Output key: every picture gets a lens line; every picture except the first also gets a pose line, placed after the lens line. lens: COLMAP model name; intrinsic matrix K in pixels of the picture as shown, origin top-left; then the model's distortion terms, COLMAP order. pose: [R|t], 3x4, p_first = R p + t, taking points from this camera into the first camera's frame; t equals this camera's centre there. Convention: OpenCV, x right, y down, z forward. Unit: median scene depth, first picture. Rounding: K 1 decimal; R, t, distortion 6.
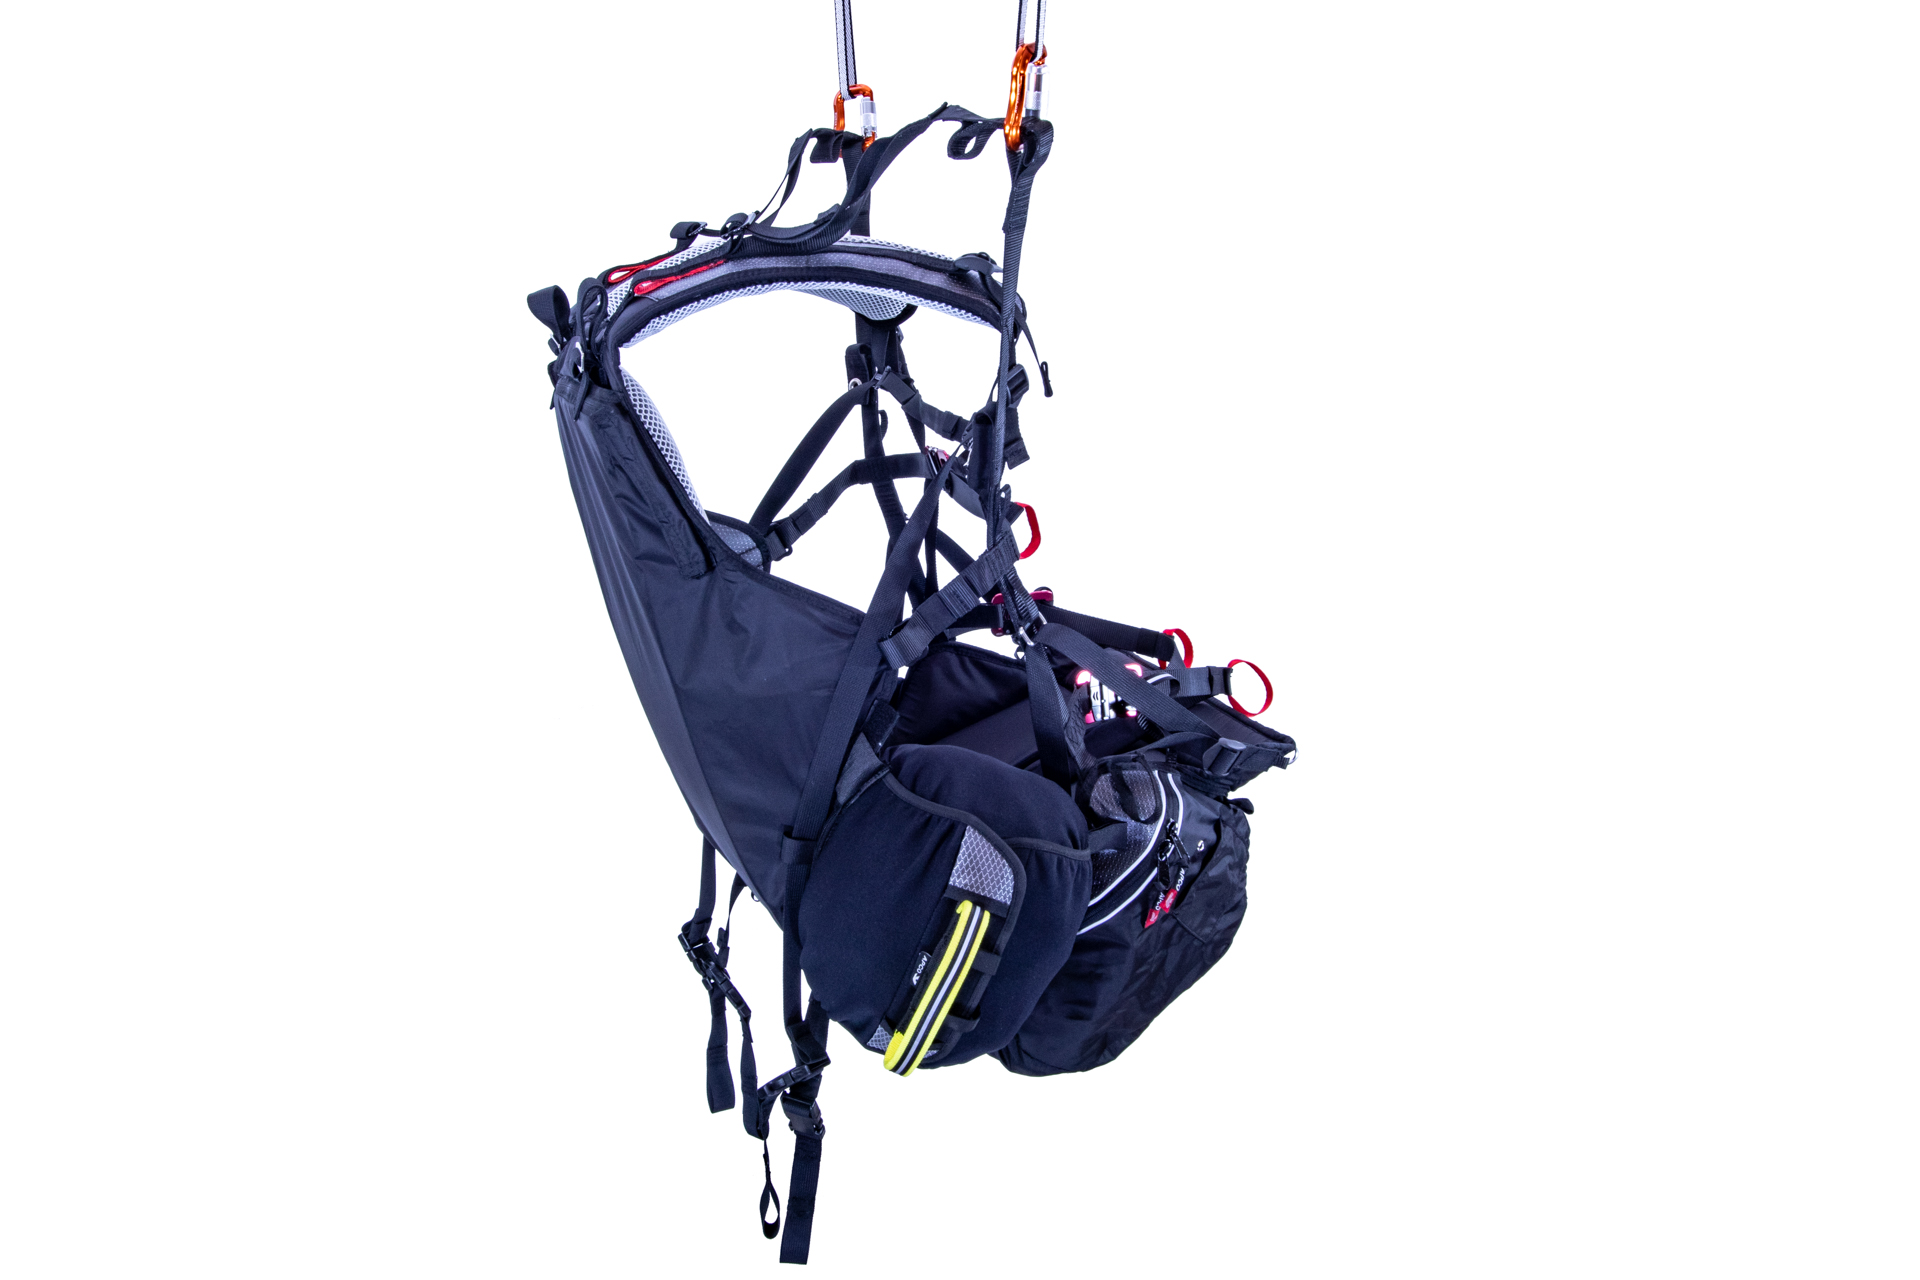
lens RADIAL K [[1756.8, 0, 960.0], [0, 1756.8, 640.0], [0, 0, 1]] dist [-0.022496, -0.007088]
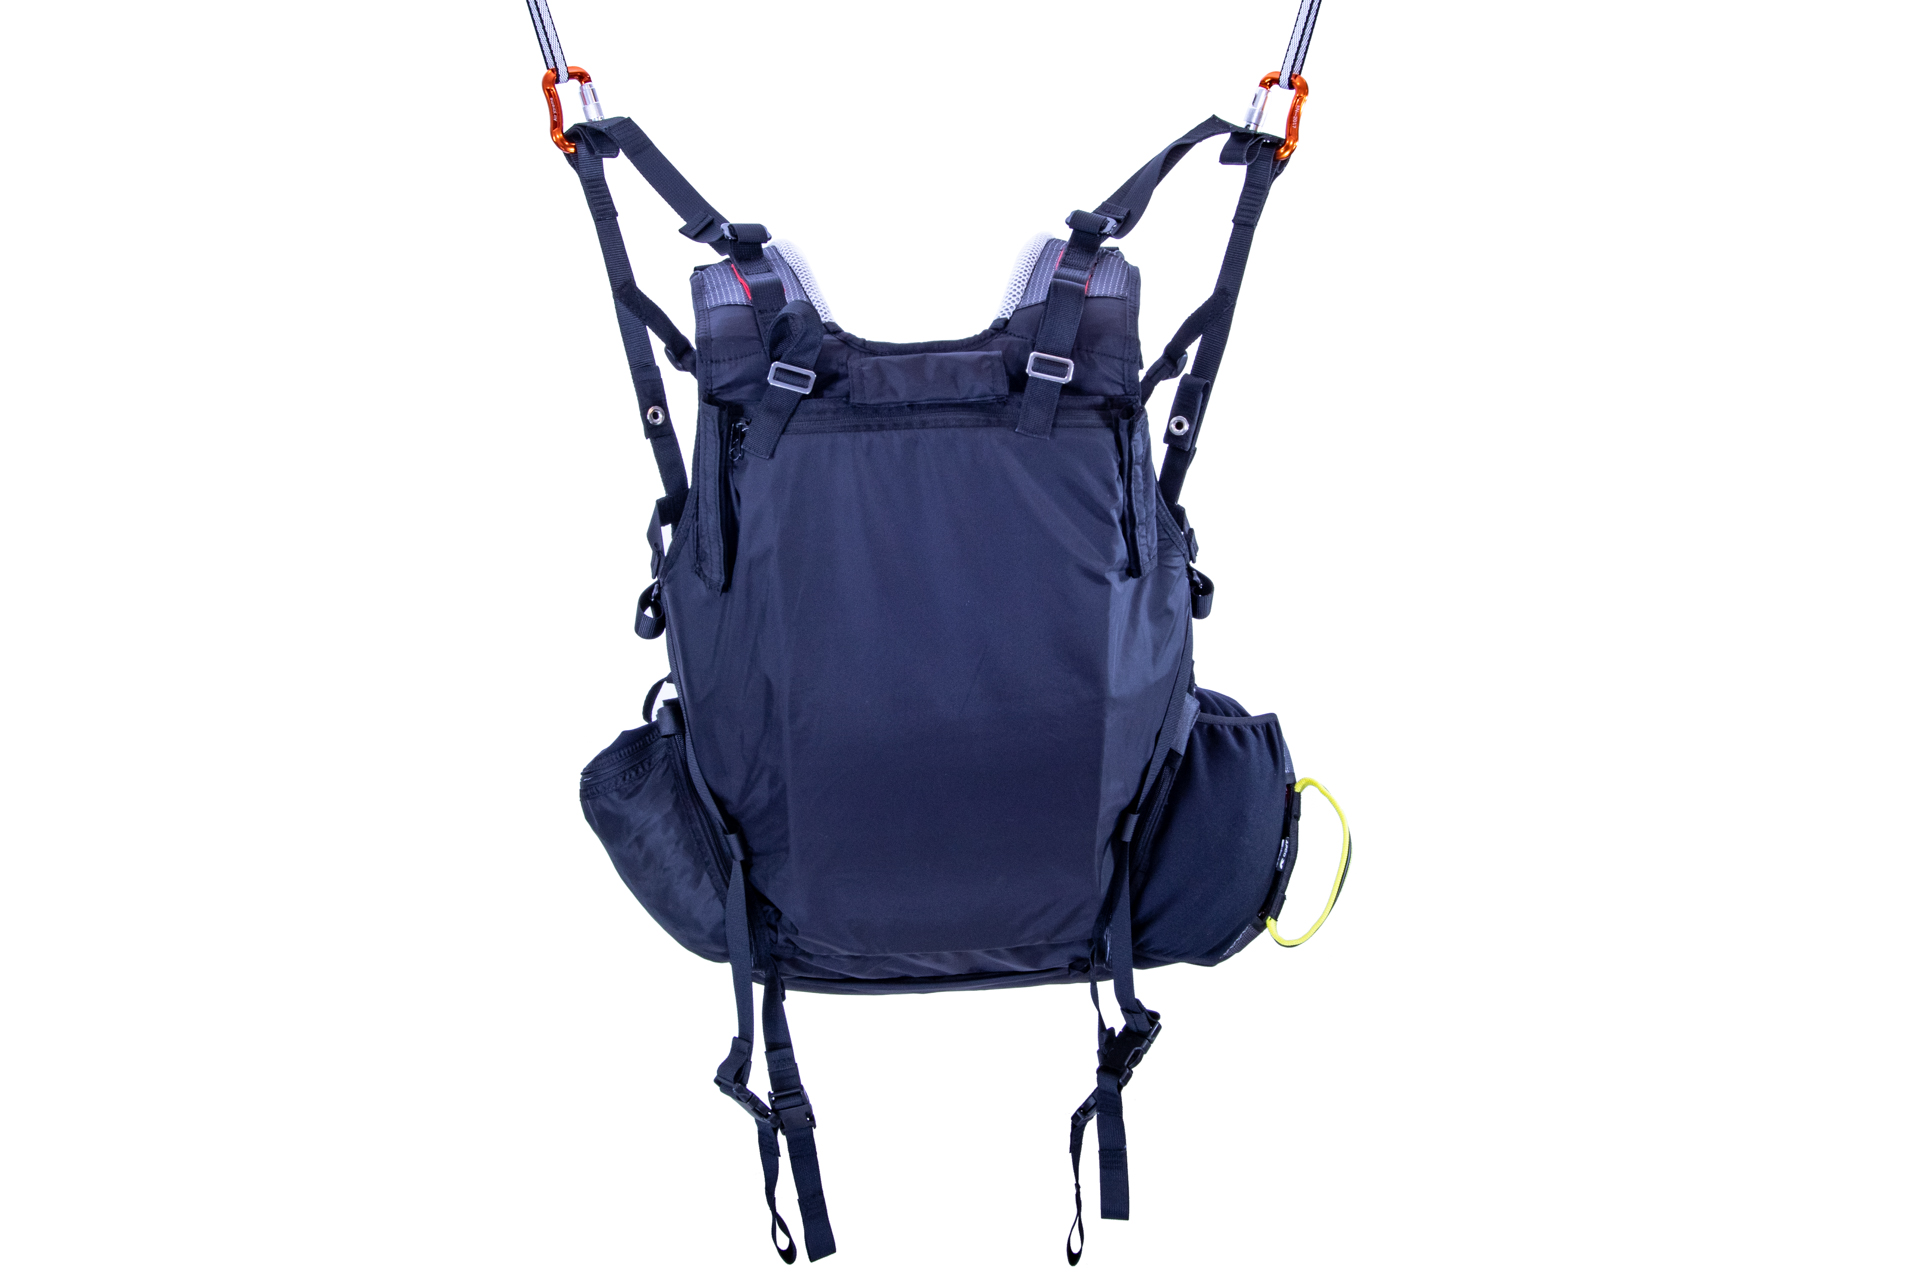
lens RADIAL K [[1666.3, 0, 966.8], [0, 1666.3, 603.9], [0, 0, 1]] dist [0.003786, -0.000344]
pose [[0.265135, -0.212575, 0.940487, -1.027554], [0.236898, 0.959859, 0.150170, -0.178195], [-0.934657, 0.182984, 0.304851, 0.778575]]
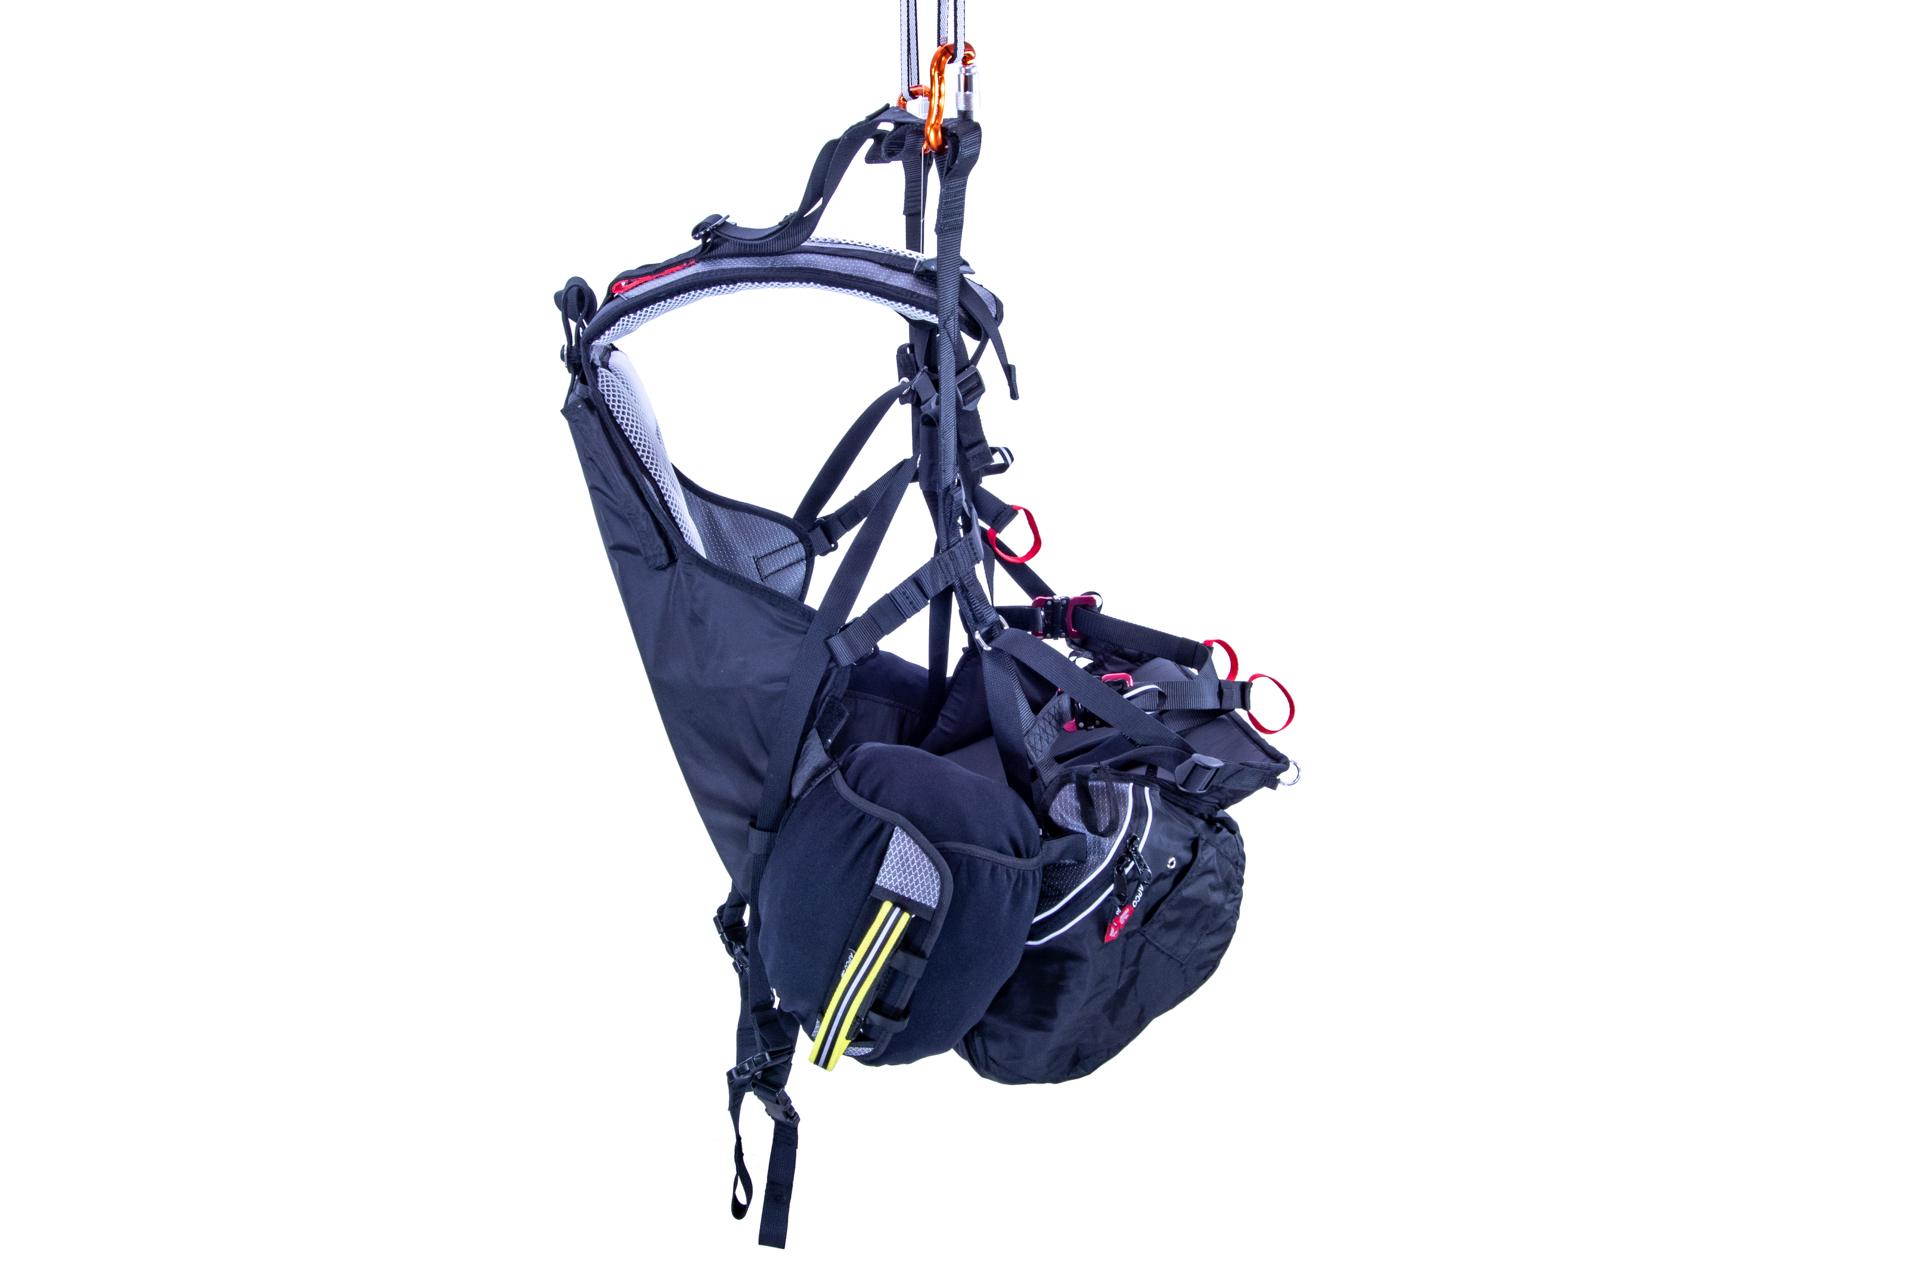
lens RADIAL K [[1756.8, 0, 960.0], [0, 1756.8, 640.0], [0, 0, 1]] dist [-0.022496, -0.007088]
pose [[0.982302, 0.043648, -0.182148, 0.202382], [-0.043331, 0.999044, 0.005723, -0.007301], [0.182223, 0.002271, 0.983255, 0.020676]]
